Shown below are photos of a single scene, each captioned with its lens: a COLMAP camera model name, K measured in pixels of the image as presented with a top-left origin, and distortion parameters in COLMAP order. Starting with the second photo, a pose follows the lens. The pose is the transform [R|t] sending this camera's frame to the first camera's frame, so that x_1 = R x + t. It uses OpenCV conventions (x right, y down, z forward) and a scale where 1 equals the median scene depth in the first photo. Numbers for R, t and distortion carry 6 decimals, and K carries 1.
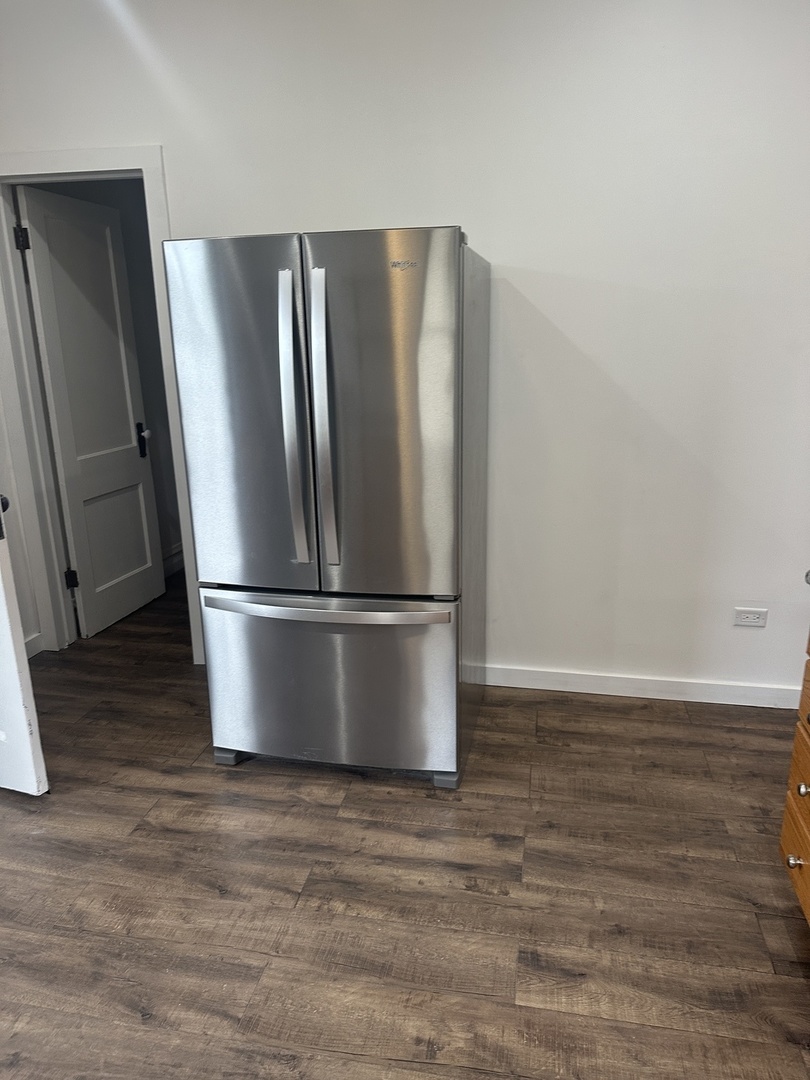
lens RADIAL K [[764.7, 0, 392.7], [0, 764.7, 556.6], [0, 0, 1]] dist [0.058154, -0.064300]
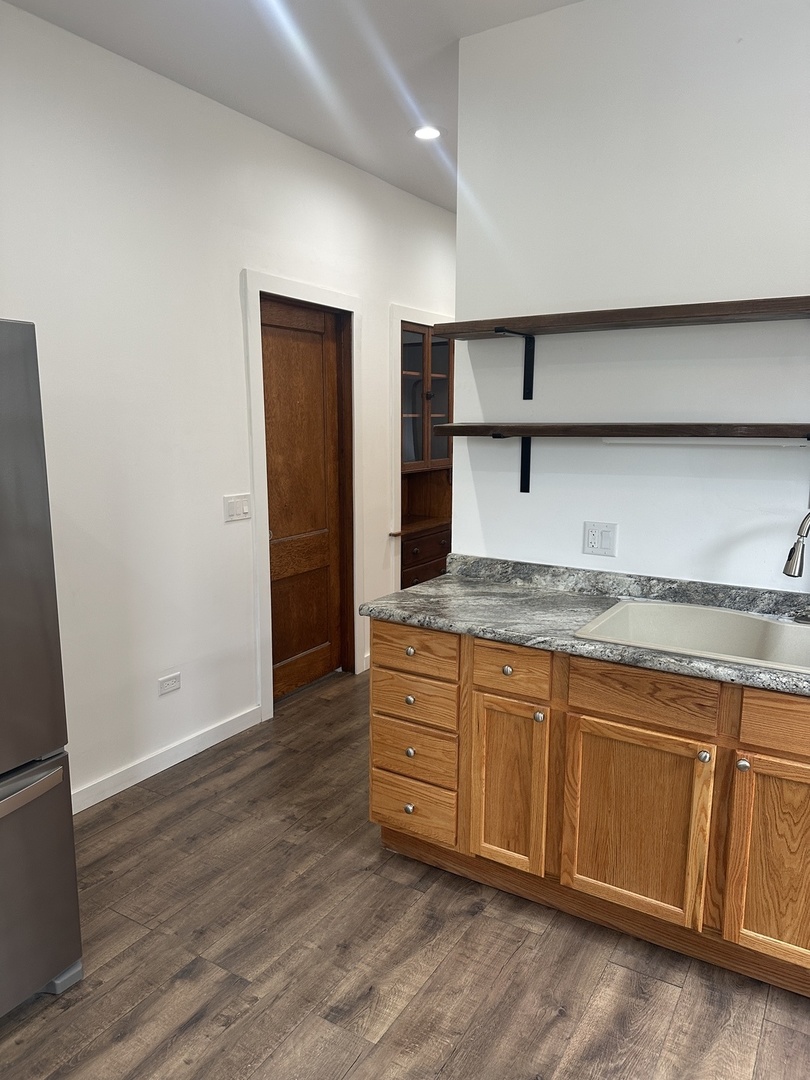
lens RADIAL K [[764.7, 0, 399.5], [0, 764.7, 548.8], [0, 0, 1]] dist [0.058154, -0.064300]
pose [[0.334178, -0.136877, 0.932518, -0.649187], [0.252628, 0.966203, 0.051290, -0.124509], [-0.908022, 0.218440, 0.357463, 0.367262]]
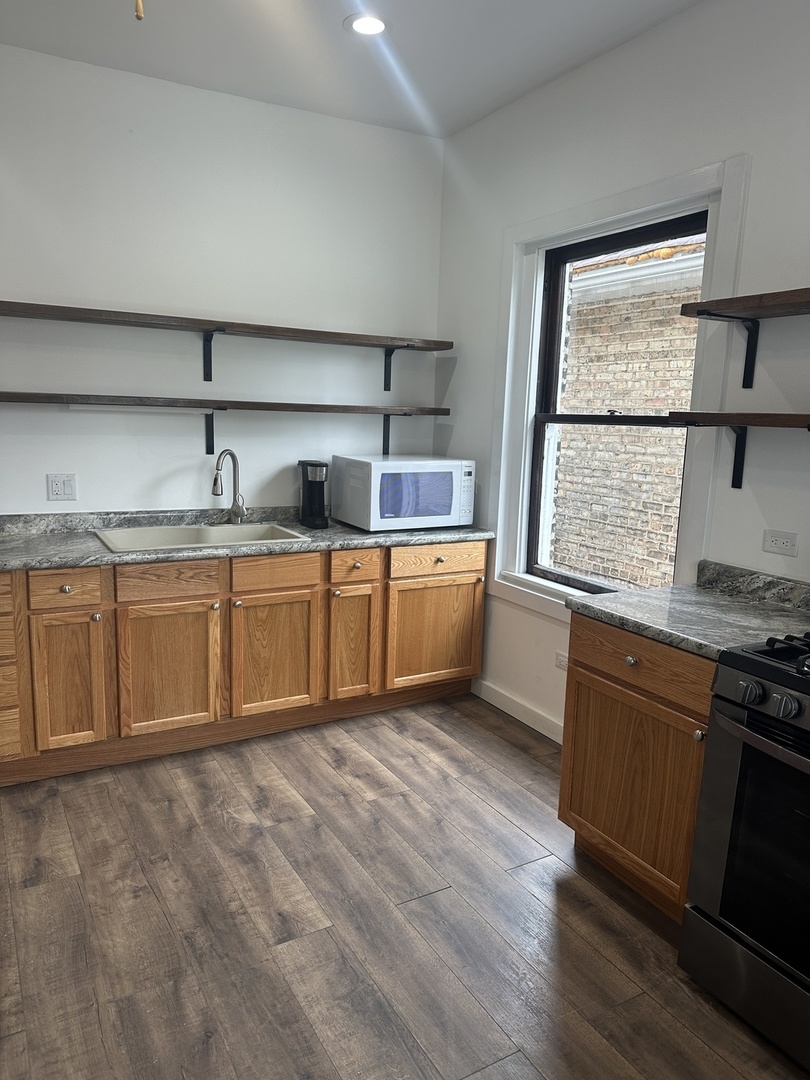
lens RADIAL K [[764.7, 0, 410.1], [0, 764.7, 545.4], [0, 0, 1]] dist [0.058154, -0.064300]
pose [[-0.673185, -0.125898, 0.728678, -1.030961], [0.189769, 0.922987, 0.334787, -0.285756], [-0.714709, 0.363654, -0.597450, 1.030055]]
